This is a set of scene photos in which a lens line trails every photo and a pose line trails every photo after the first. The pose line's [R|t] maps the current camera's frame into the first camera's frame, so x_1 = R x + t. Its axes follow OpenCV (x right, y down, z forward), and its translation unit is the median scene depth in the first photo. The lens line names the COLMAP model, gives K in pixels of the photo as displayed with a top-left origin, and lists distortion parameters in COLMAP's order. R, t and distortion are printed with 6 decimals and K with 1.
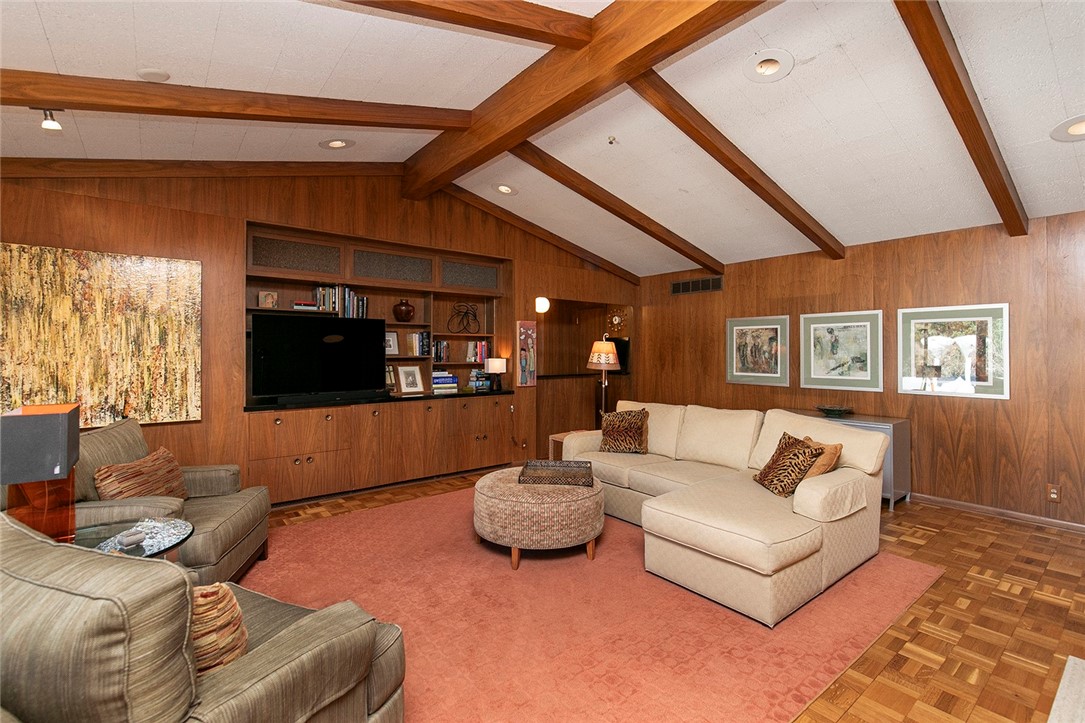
lens RADIAL K [[514.8, 0, 547.1], [0, 514.8, 361.8], [0, 0, 1]] dist [-0.002017, -0.000413]
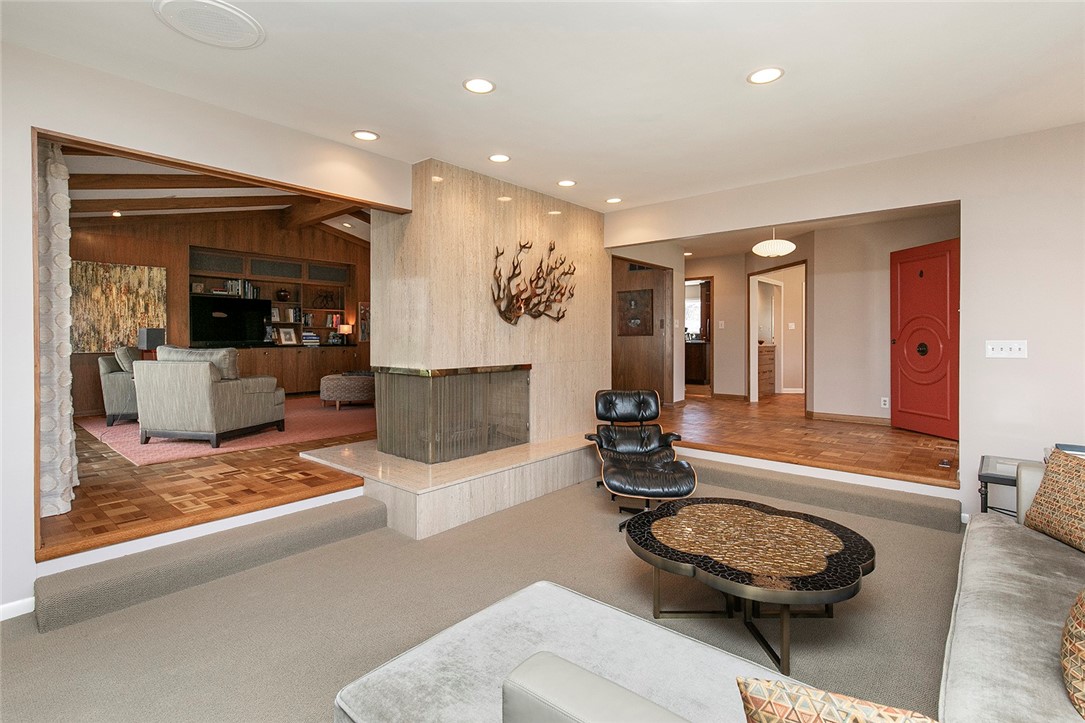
lens RADIAL K [[514.8, 0, 563.1], [0, 514.8, 346.0], [0, 0, 1]] dist [-0.002017, -0.000413]
pose [[0.973809, -0.005144, 0.227311, 0.236936], [0.004389, 0.999983, 0.003829, 0.067412], [-0.227327, -0.002731, 0.973815, -0.873801]]
